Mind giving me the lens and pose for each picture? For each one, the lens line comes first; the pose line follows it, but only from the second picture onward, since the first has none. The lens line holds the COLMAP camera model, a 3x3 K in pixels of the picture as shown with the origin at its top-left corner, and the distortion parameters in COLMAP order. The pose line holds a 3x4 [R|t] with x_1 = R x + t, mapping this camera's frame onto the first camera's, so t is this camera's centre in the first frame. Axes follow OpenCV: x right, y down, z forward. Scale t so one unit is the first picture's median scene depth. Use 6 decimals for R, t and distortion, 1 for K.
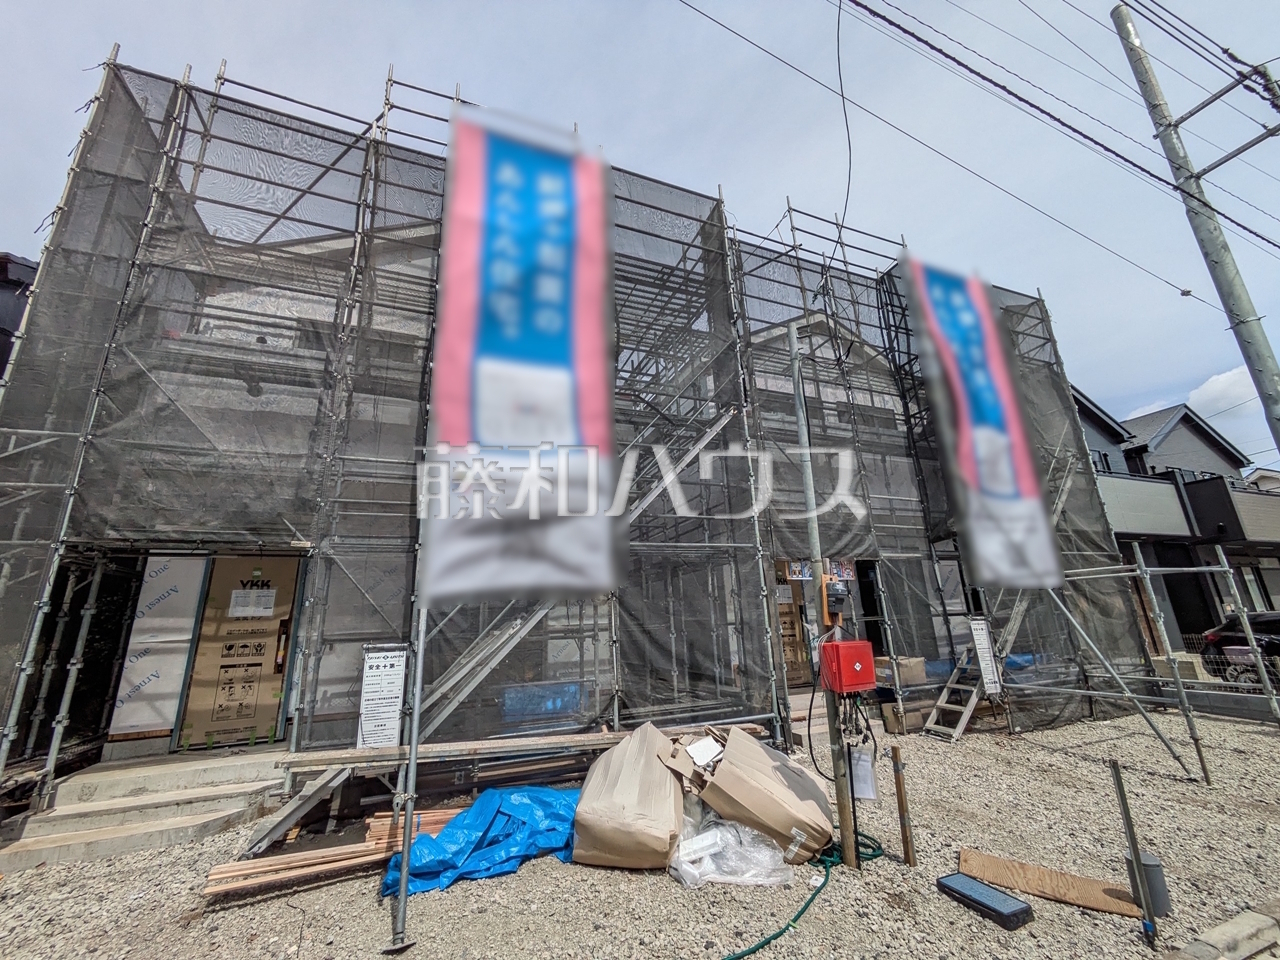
lens RADIAL K [[505.1, 0, 637.2], [0, 505.1, 480.8], [0, 0, 1]] dist [-0.002243, 0.002357]
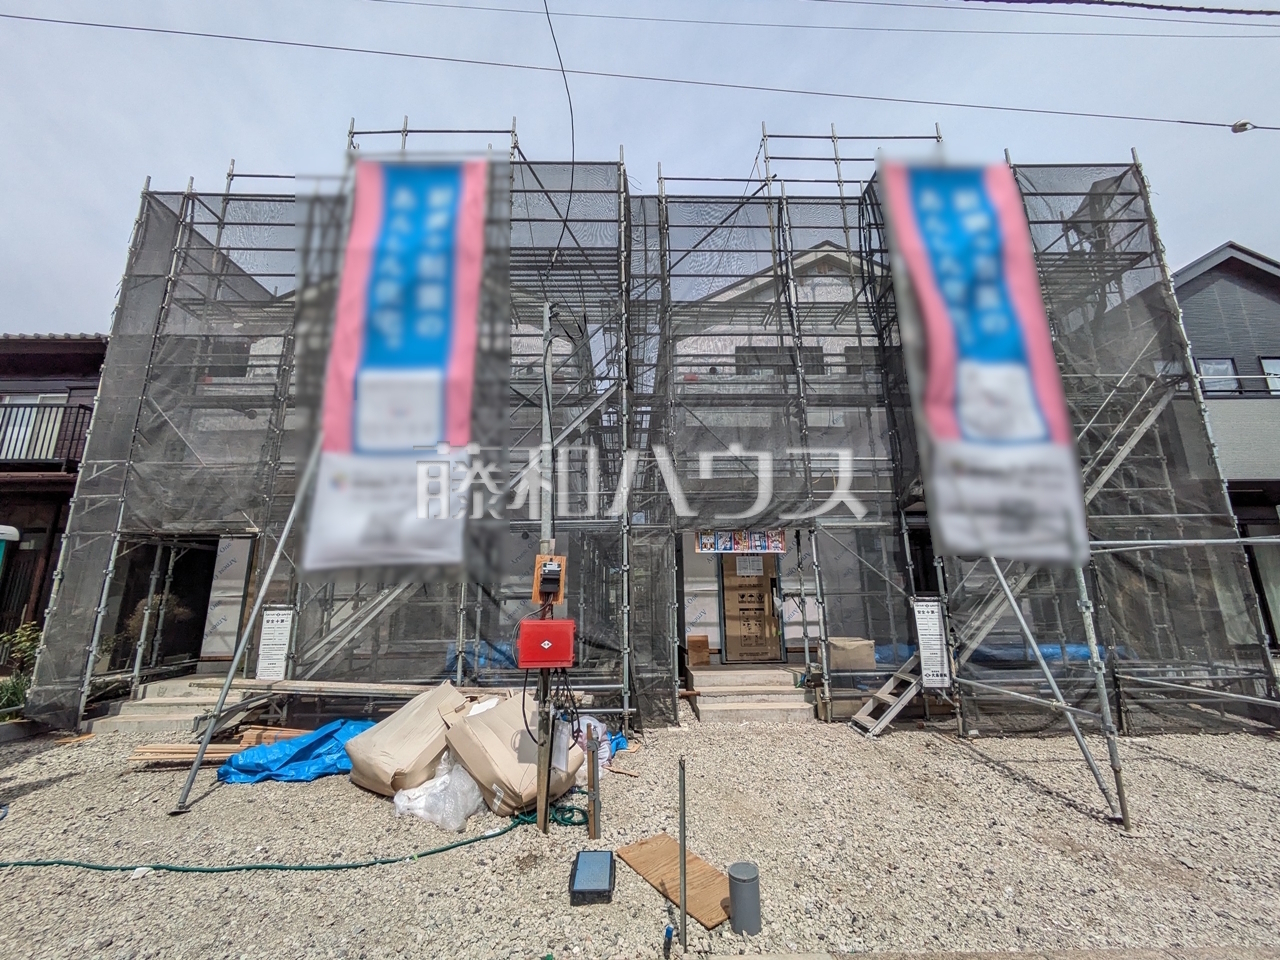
lens RADIAL K [[505.1, 0, 635.2], [0, 505.1, 479.5], [0, 0, 1]] dist [-0.002243, 0.002357]
pose [[0.935920, -0.048133, -0.348908, 0.657691], [0.072680, 0.995691, 0.057600, -0.010070], [0.344632, -0.079268, 0.935385, 0.082931]]
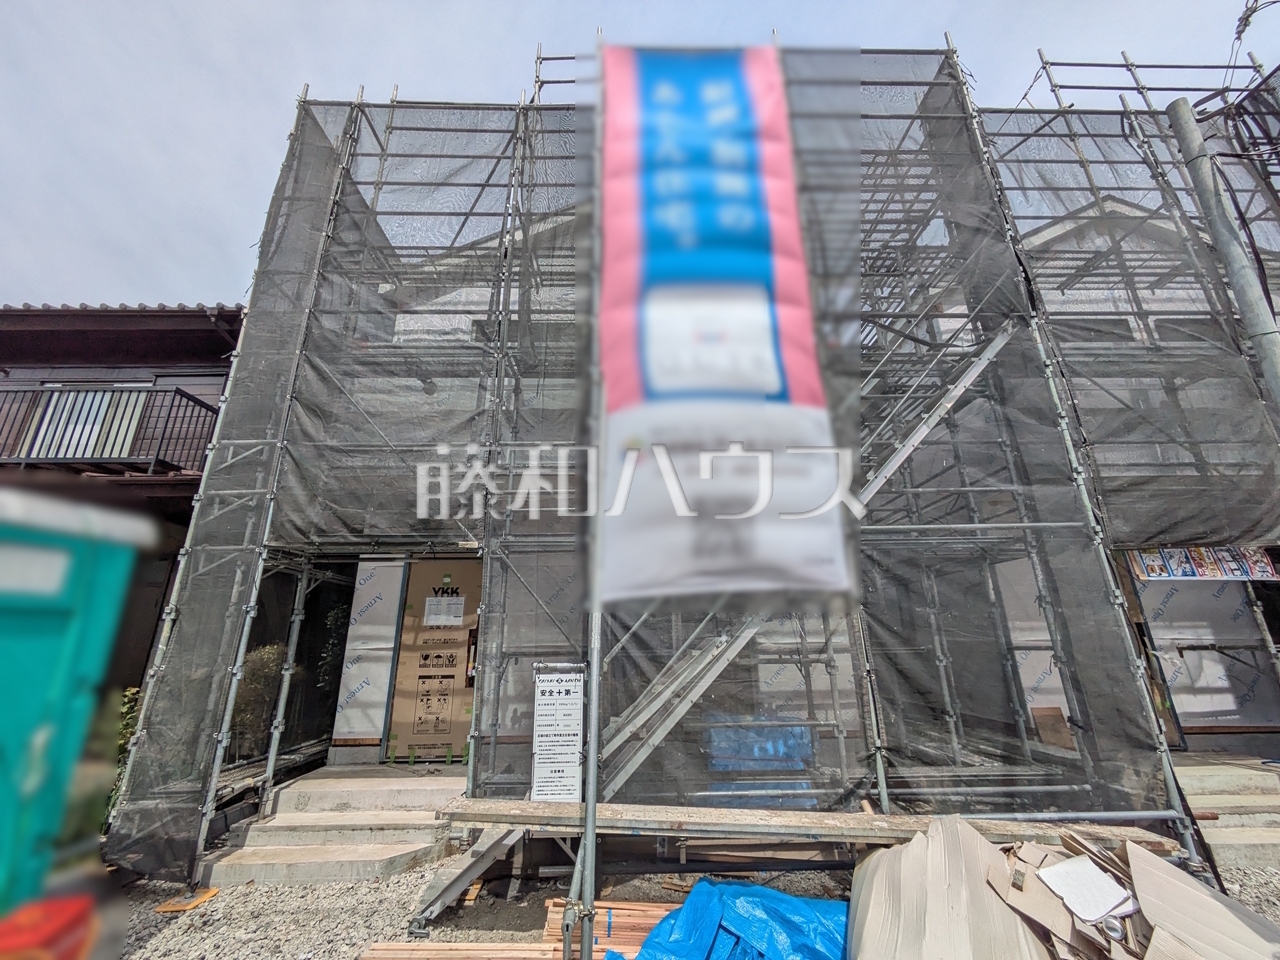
lens RADIAL K [[505.1, 0, 636.5], [0, 505.1, 482.5], [0, 0, 1]] dist [-0.002243, 0.002357]
pose [[0.935030, -0.080205, -0.345377, -0.071878], [0.072453, 0.996746, -0.035318, 0.062276], [0.347086, 0.008000, 0.937799, 0.236366]]
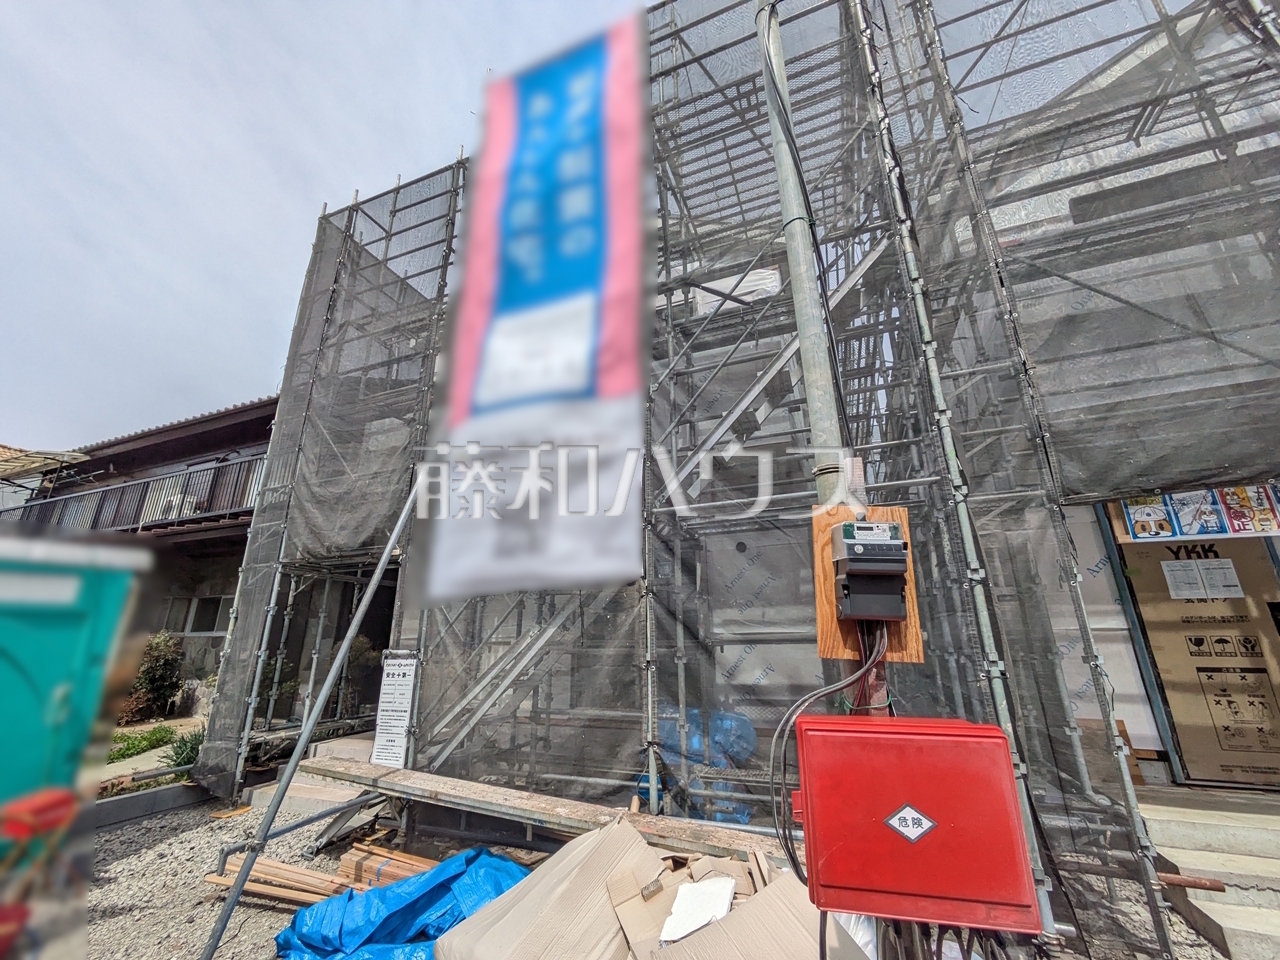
lens RADIAL K [[505.1, 0, 638.3], [0, 505.1, 481.9], [0, 0, 1]] dist [-0.002243, 0.002357]
pose [[0.727720, -0.172749, -0.663763, 0.363631], [0.170895, 0.982909, -0.068447, 0.122182], [0.664243, -0.063623, 0.744805, 0.478026]]
